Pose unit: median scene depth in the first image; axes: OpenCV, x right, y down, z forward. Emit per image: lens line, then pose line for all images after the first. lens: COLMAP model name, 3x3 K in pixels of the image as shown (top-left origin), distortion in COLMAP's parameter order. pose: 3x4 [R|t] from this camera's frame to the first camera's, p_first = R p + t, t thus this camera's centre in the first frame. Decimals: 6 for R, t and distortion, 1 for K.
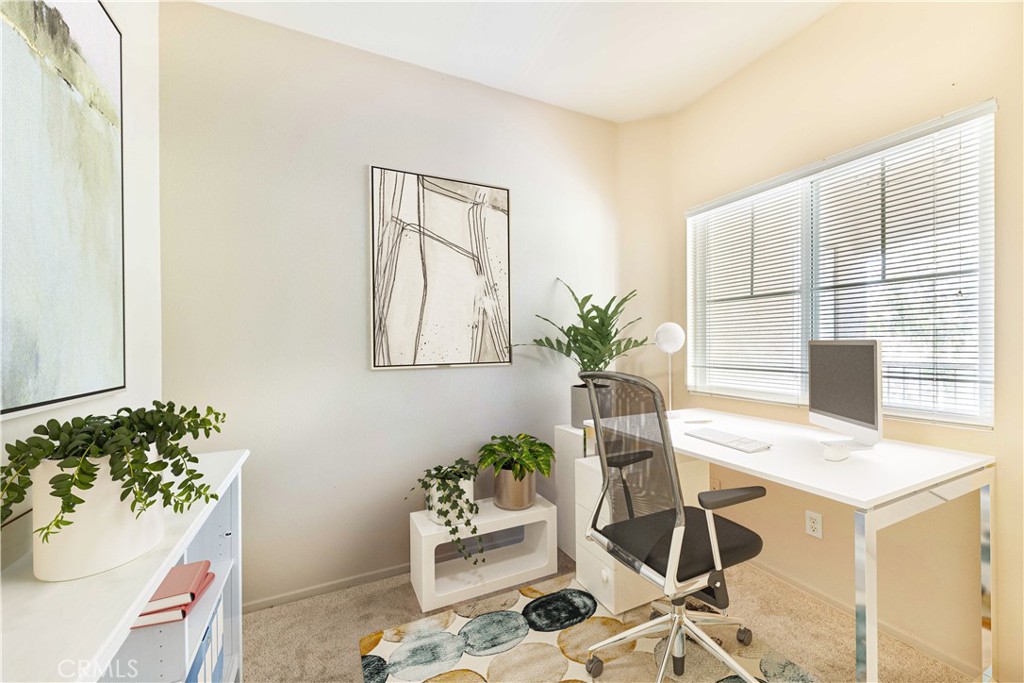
lens RADIAL K [[400.3, 0, 514.4], [0, 400.3, 349.5], [0, 0, 1]] dist [0.001135, 0.000076]
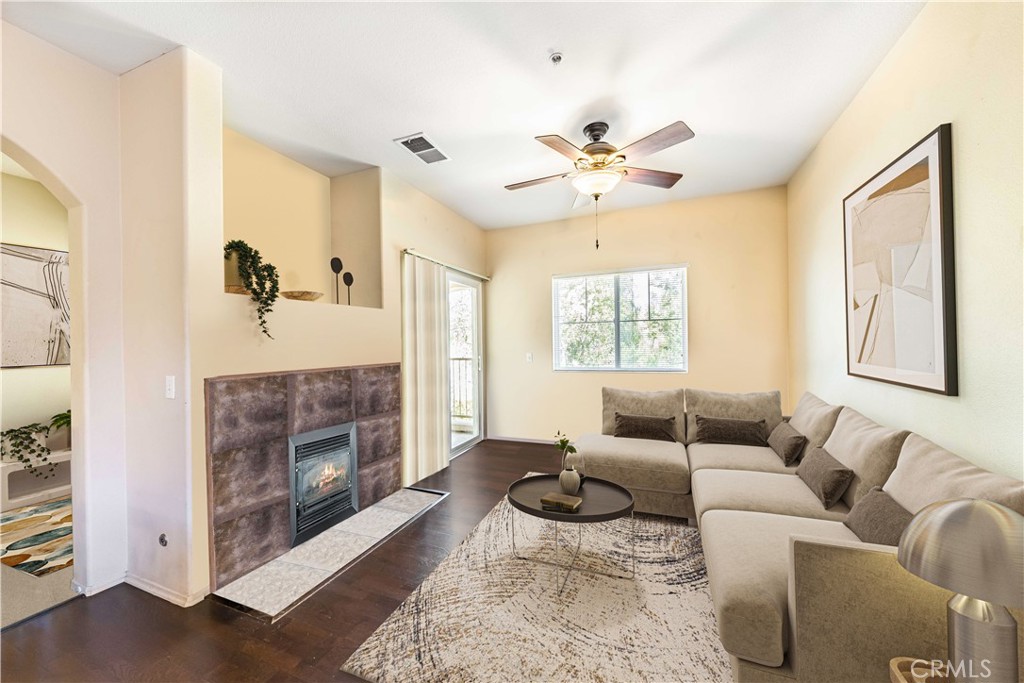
lens RADIAL K [[371.4, 0, 513.0], [0, 371.4, 341.0], [0, 0, 1]] dist [-0.000186, -0.000143]
pose [[0.733818, -0.002827, 0.679340, 0.299405], [0.014492, 0.999829, -0.011494, -0.023739], [-0.679191, 0.018280, 0.733734, -1.589146]]
